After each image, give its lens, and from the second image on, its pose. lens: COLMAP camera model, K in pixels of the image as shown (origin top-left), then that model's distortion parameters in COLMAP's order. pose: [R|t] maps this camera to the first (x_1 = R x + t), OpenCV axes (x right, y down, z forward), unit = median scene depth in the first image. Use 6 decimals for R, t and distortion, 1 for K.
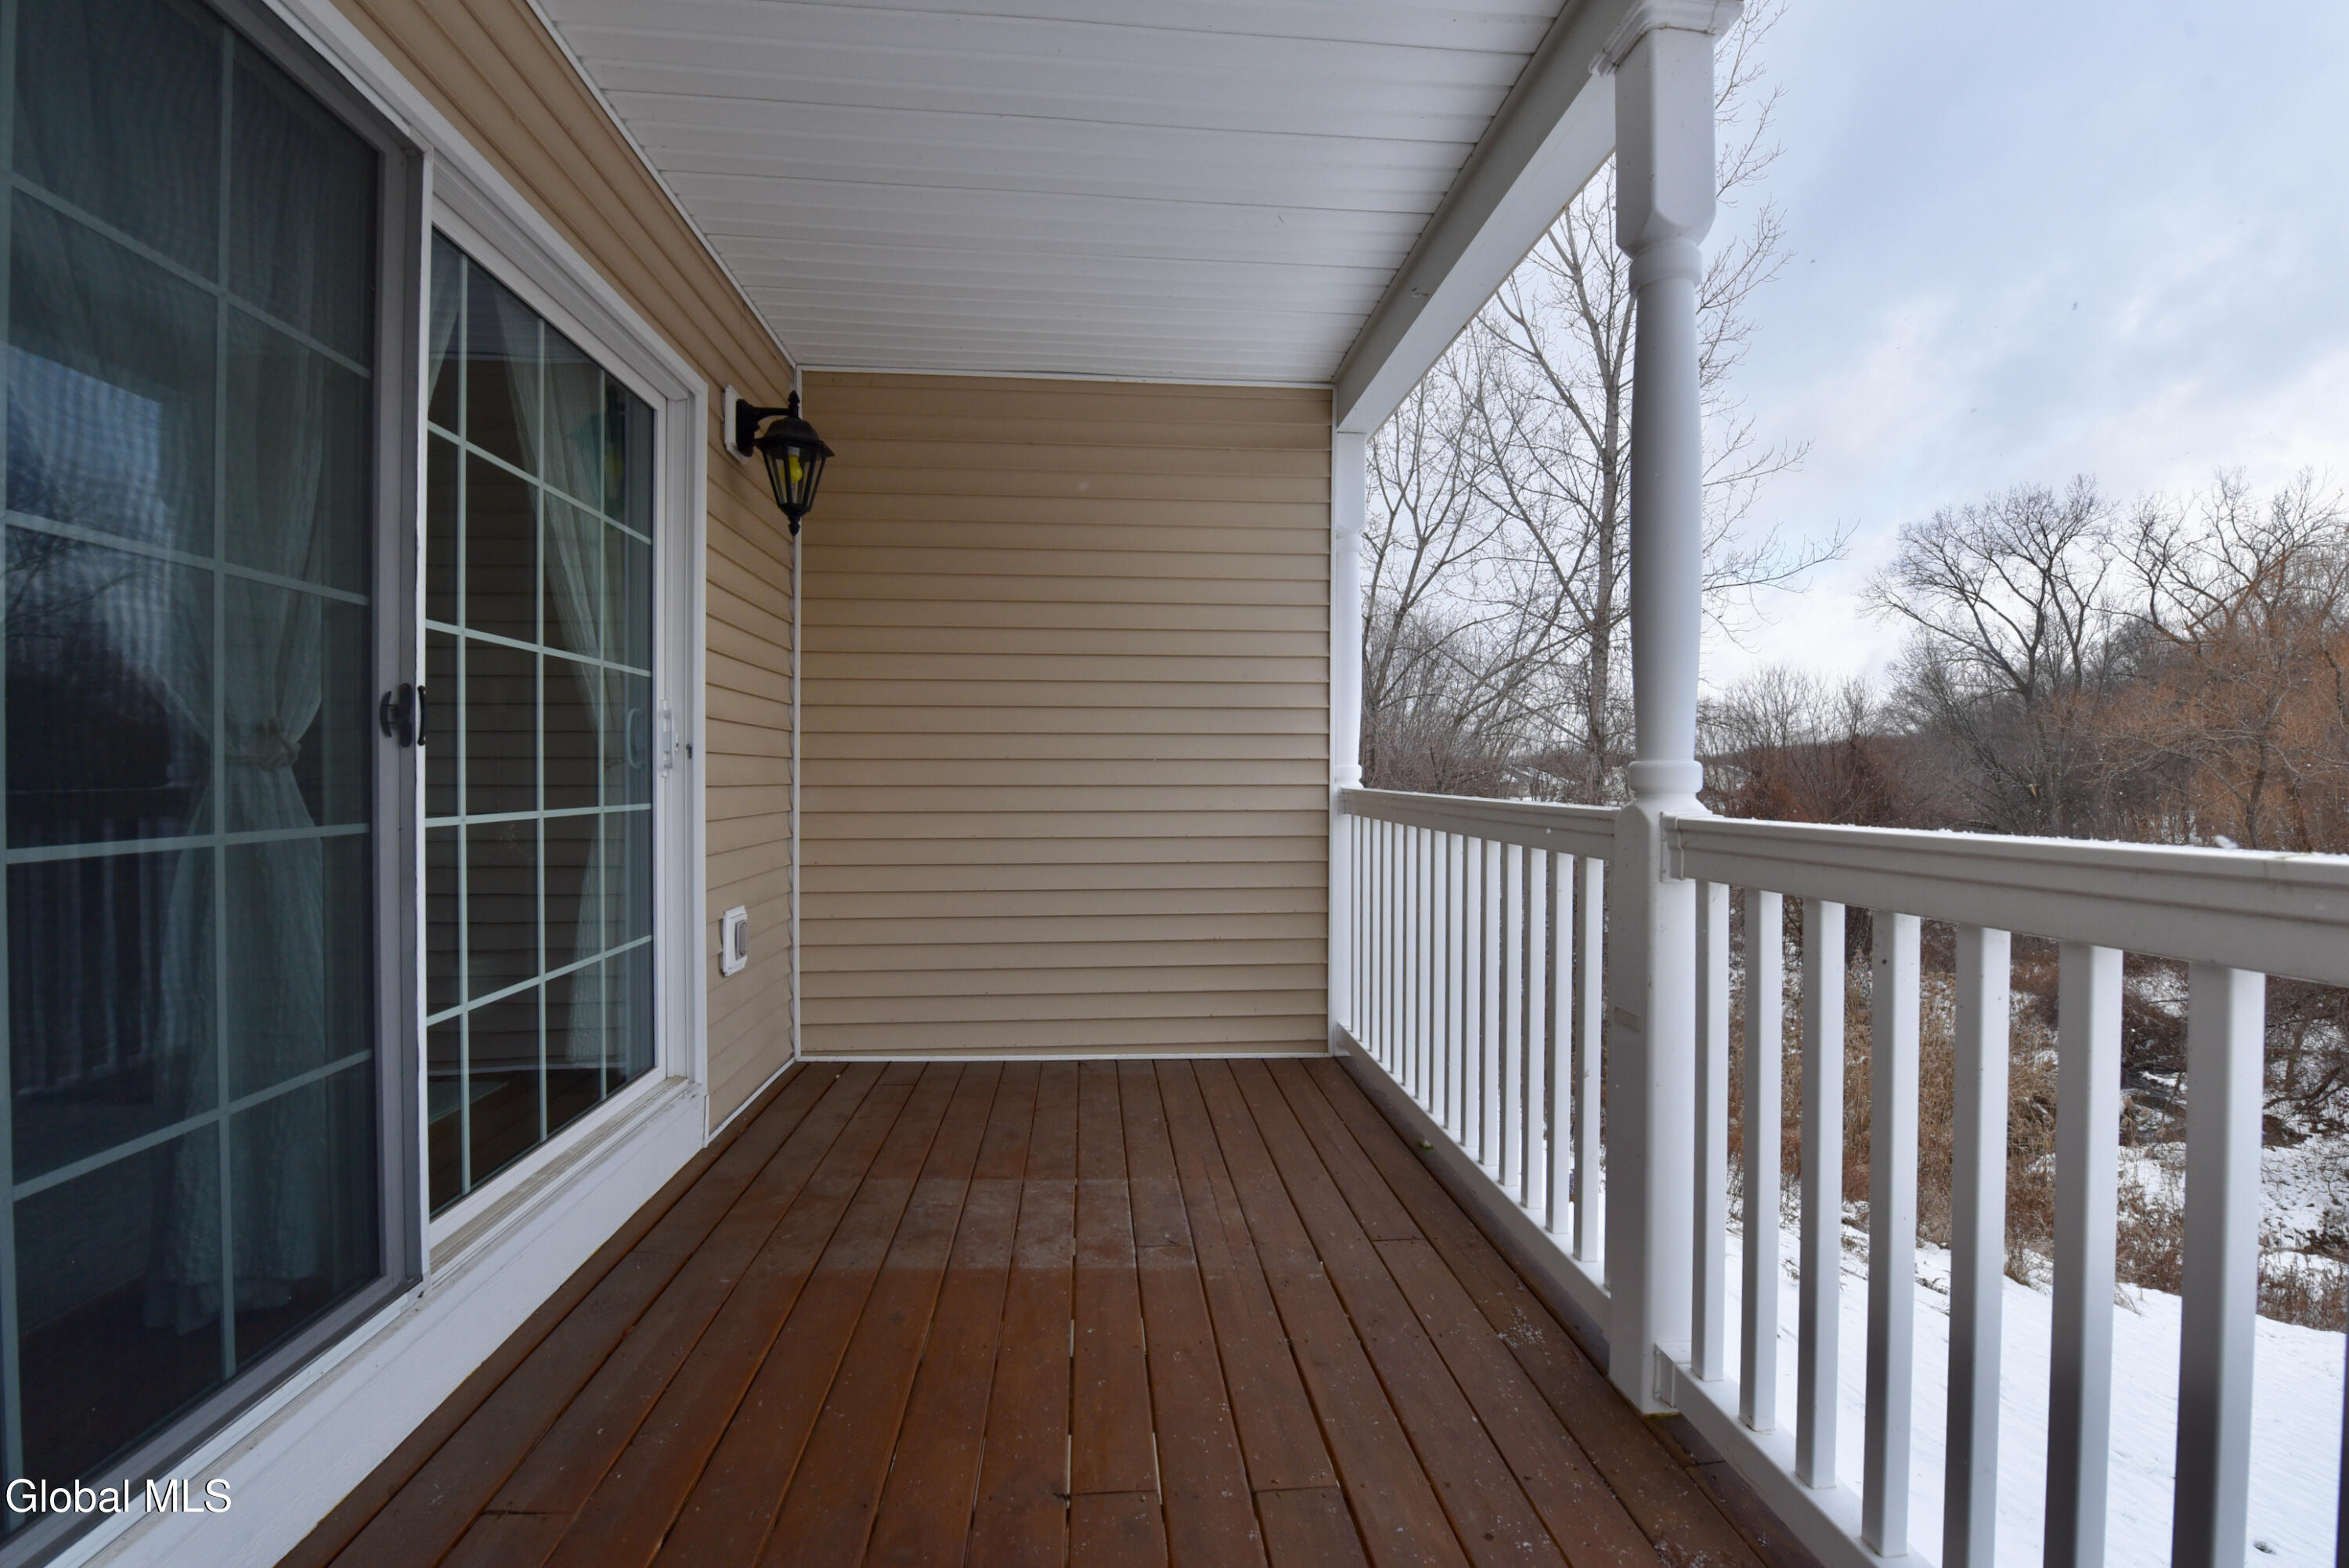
lens RADIAL K [[985.4, 0, 1171.5], [0, 985.4, 778.0], [0, 0, 1]] dist [-0.022416, -0.000192]
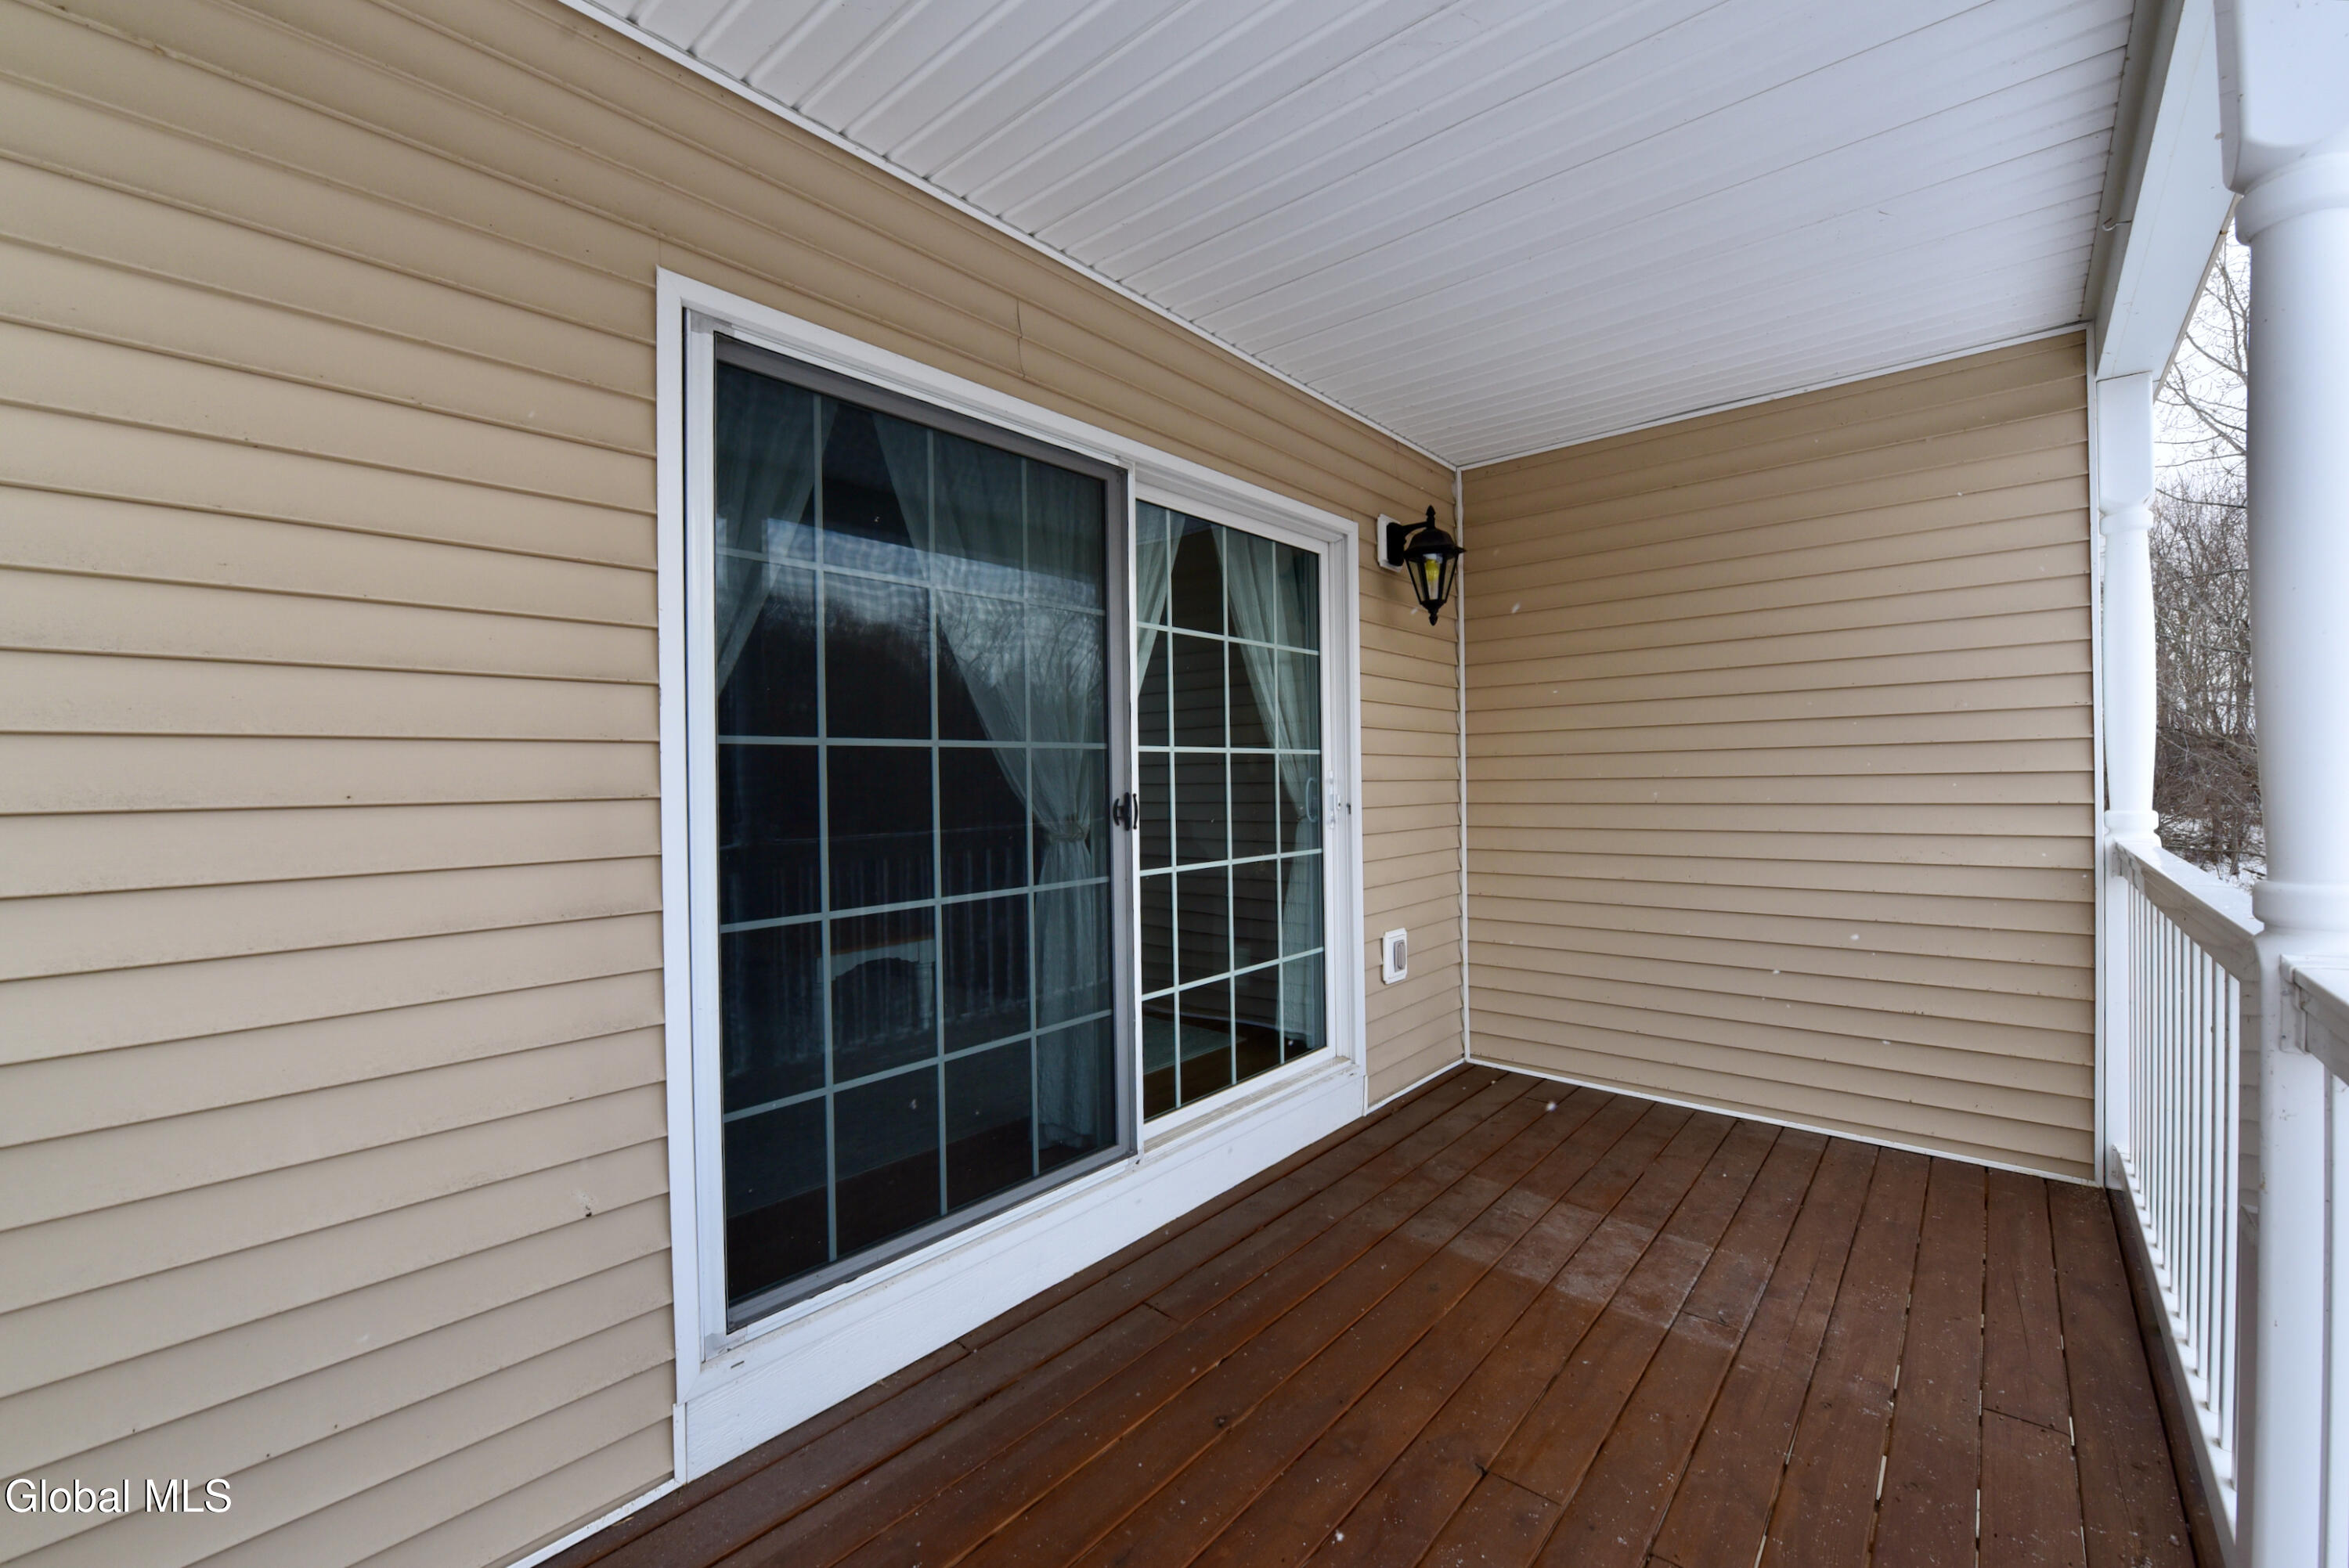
lens RADIAL K [[935.2, 0, 1166.7], [0, 935.2, 777.9], [0, 0, 1]] dist [-0.021298, -0.000018]
pose [[0.695319, -0.017044, -0.718499, 0.255538], [0.014479, 0.999848, -0.009706, -0.065264], [0.718555, -0.003655, 0.695460, -0.042594]]
